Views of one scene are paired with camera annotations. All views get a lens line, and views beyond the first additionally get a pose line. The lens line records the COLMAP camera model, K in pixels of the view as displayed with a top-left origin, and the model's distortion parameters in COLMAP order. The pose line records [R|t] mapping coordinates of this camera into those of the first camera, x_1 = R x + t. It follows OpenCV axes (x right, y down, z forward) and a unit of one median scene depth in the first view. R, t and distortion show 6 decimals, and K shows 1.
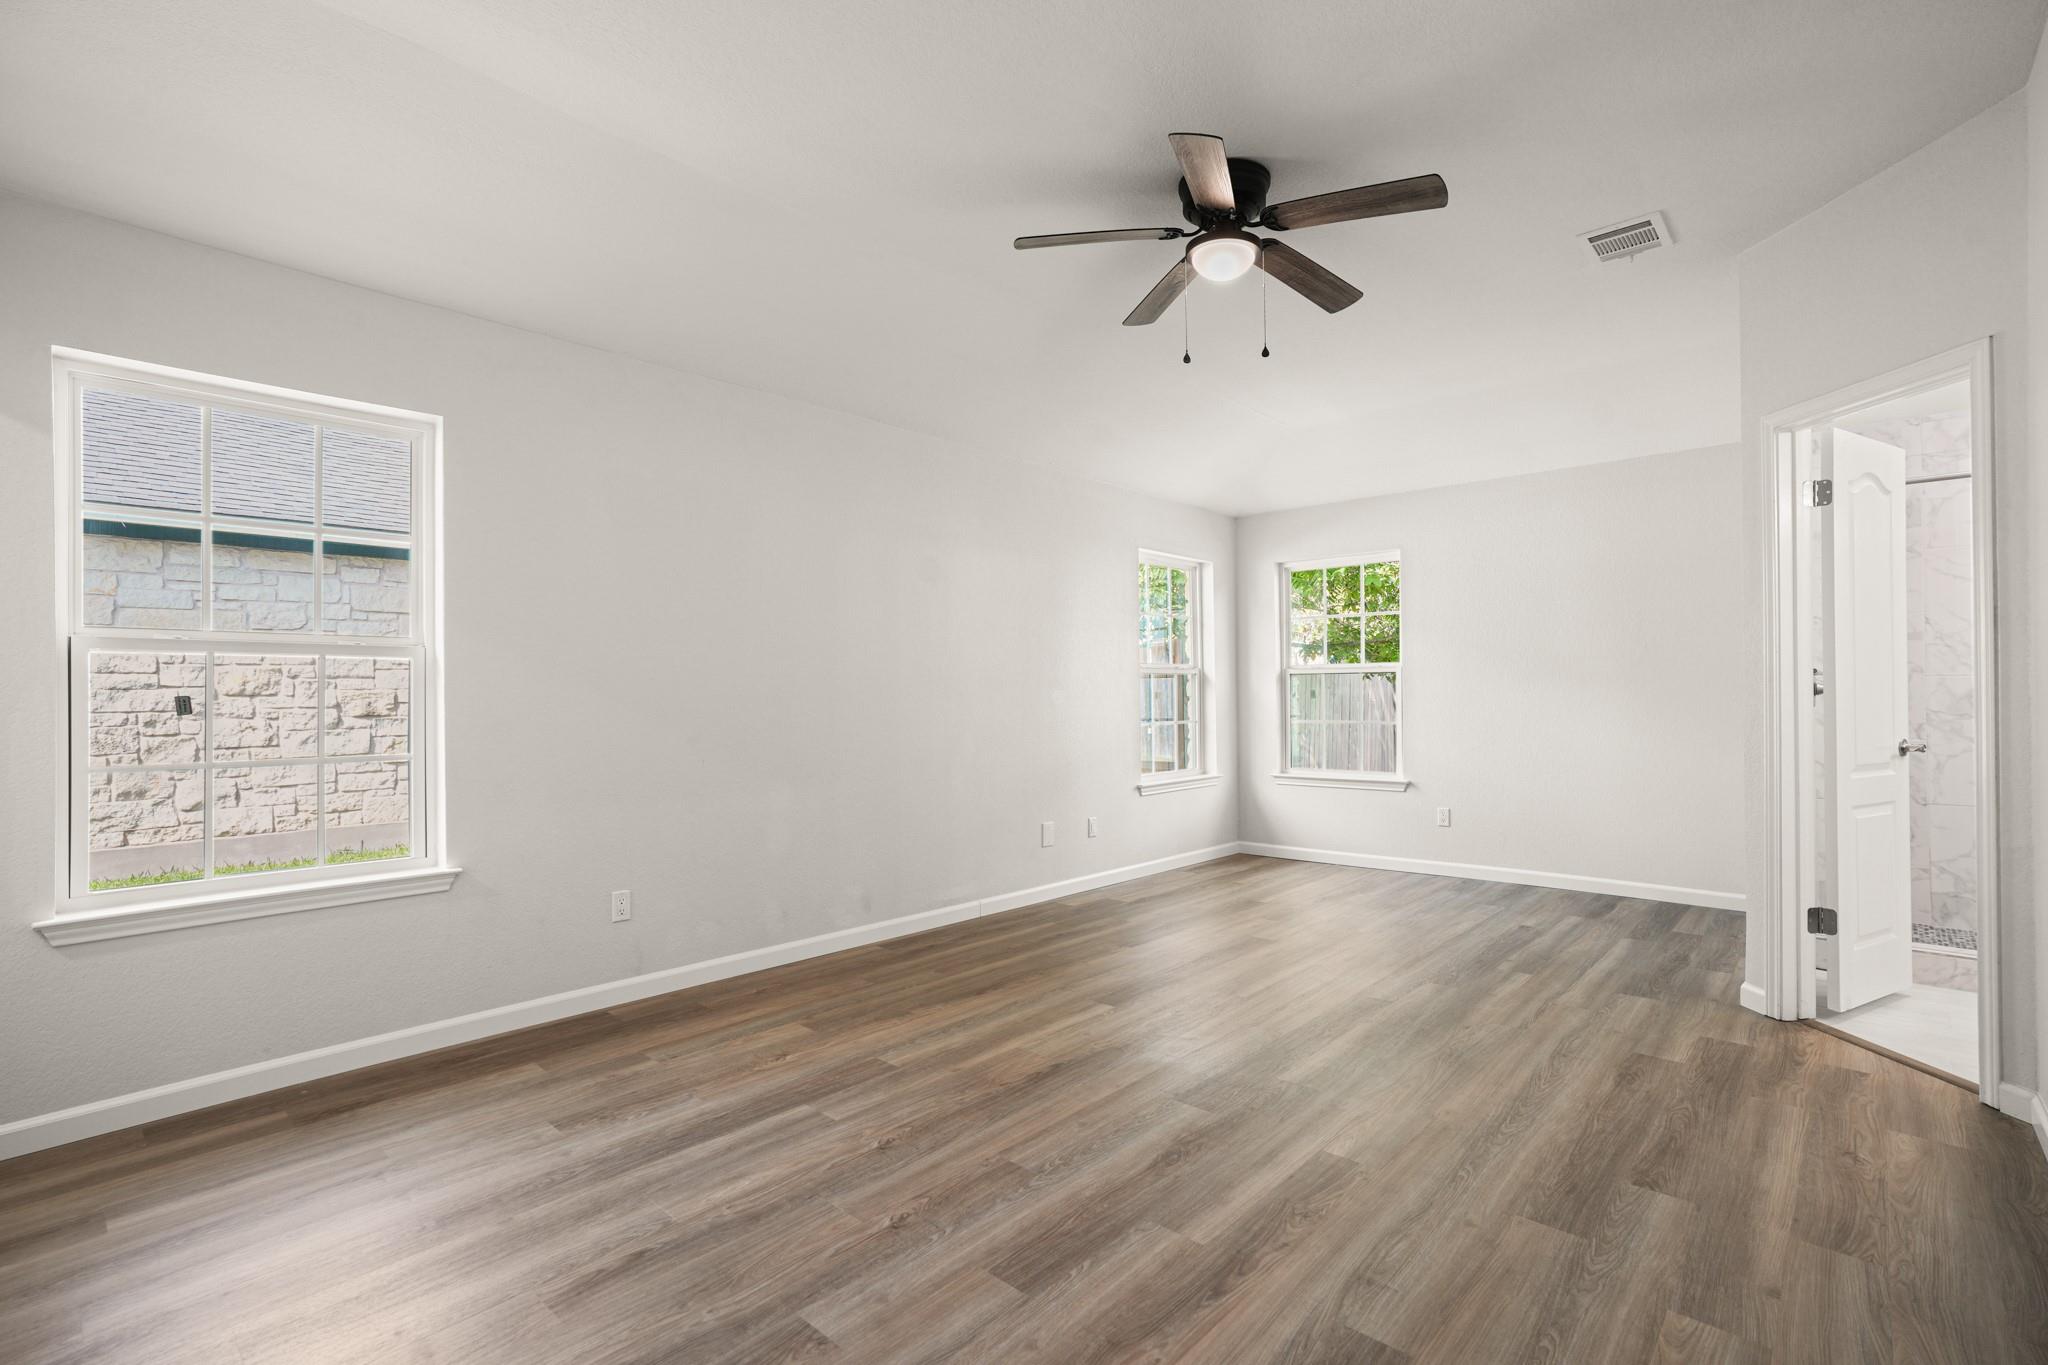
lens RADIAL K [[942.5, 0, 1024.0], [0, 942.5, 682.5], [0, 0, 1]] dist [-0.043740, 0.024161]
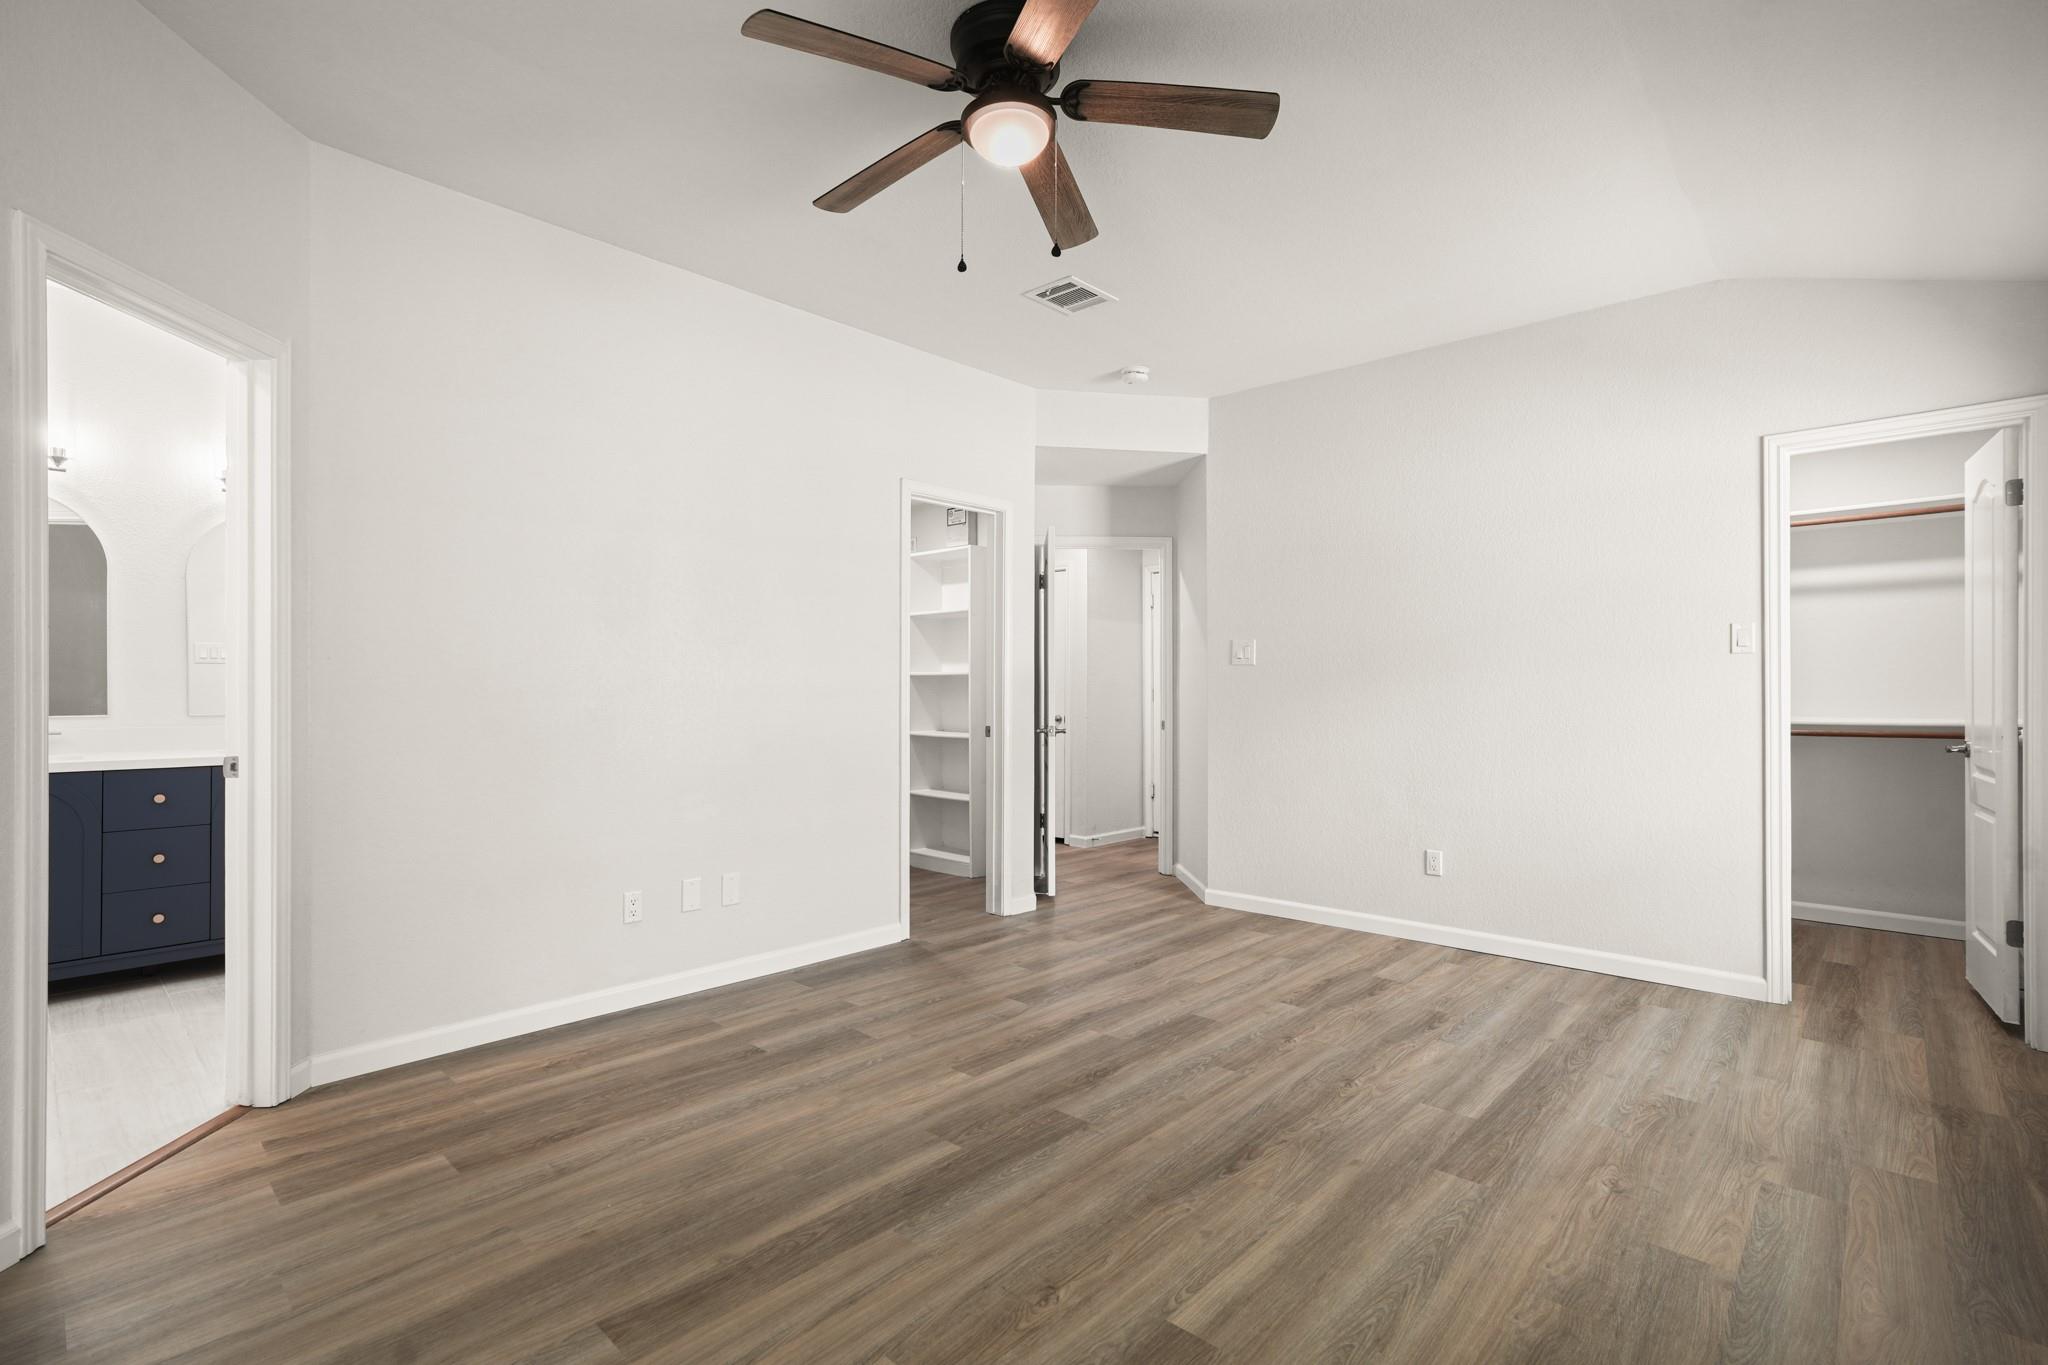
lens RADIAL K [[942.5, 0, 1024.0], [0, 942.5, 682.5], [0, 0, 1]] dist [-0.043740, 0.024161]
pose [[-0.999981, 0.005011, 0.003575, 0.233731], [0.004933, 0.999759, -0.021409, 0.025414], [-0.003682, -0.021391, -0.999764, 2.063921]]
